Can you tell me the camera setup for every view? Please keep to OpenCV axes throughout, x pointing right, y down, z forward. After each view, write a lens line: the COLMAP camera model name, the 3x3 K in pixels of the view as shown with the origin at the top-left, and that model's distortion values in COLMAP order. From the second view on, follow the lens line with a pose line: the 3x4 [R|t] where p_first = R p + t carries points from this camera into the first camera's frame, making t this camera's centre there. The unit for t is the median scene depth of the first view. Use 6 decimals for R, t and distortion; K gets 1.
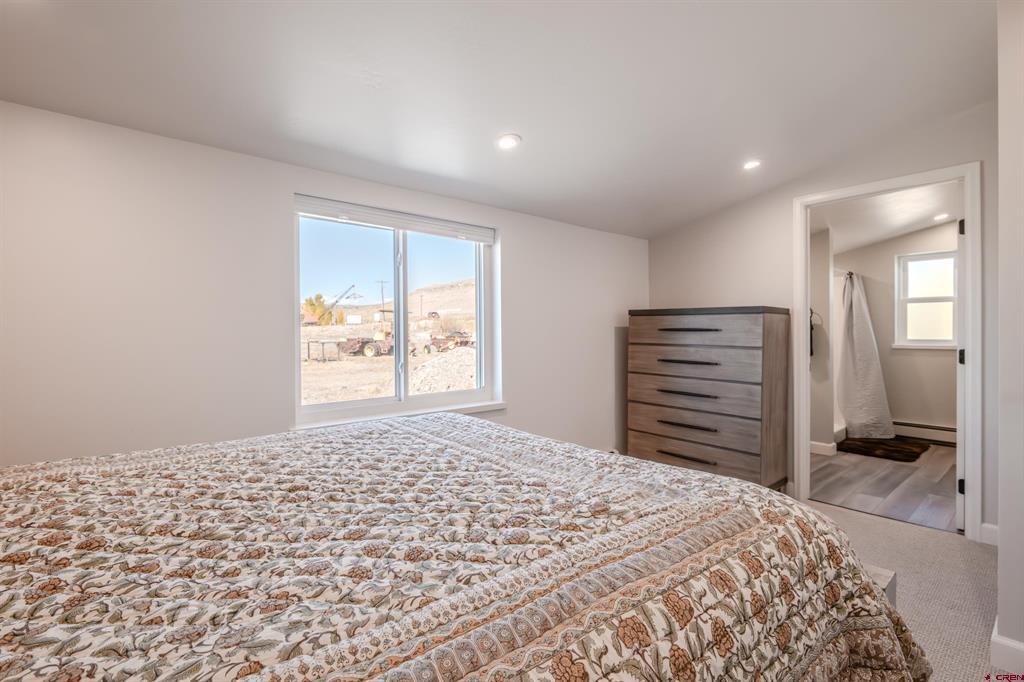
lens RADIAL K [[467.9, 0, 513.0], [0, 467.9, 337.1], [0, 0, 1]] dist [0.002985, -0.002567]
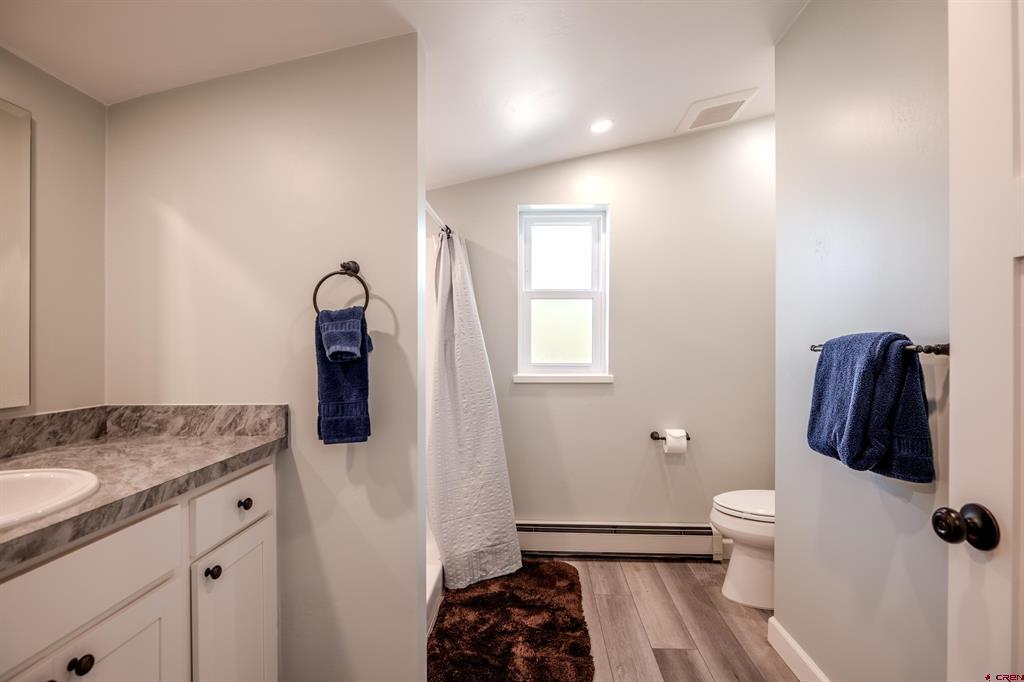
lens RADIAL K [[485.0, 0, 515.1], [0, 485.0, 340.4], [0, 0, 1]] dist [0.004568, 0.000278]
pose [[0.724720, -0.000719, 0.689043, 0.434371], [0.009659, 0.999912, -0.009116, -0.018304], [-0.688976, 0.013262, 0.724663, 0.603481]]
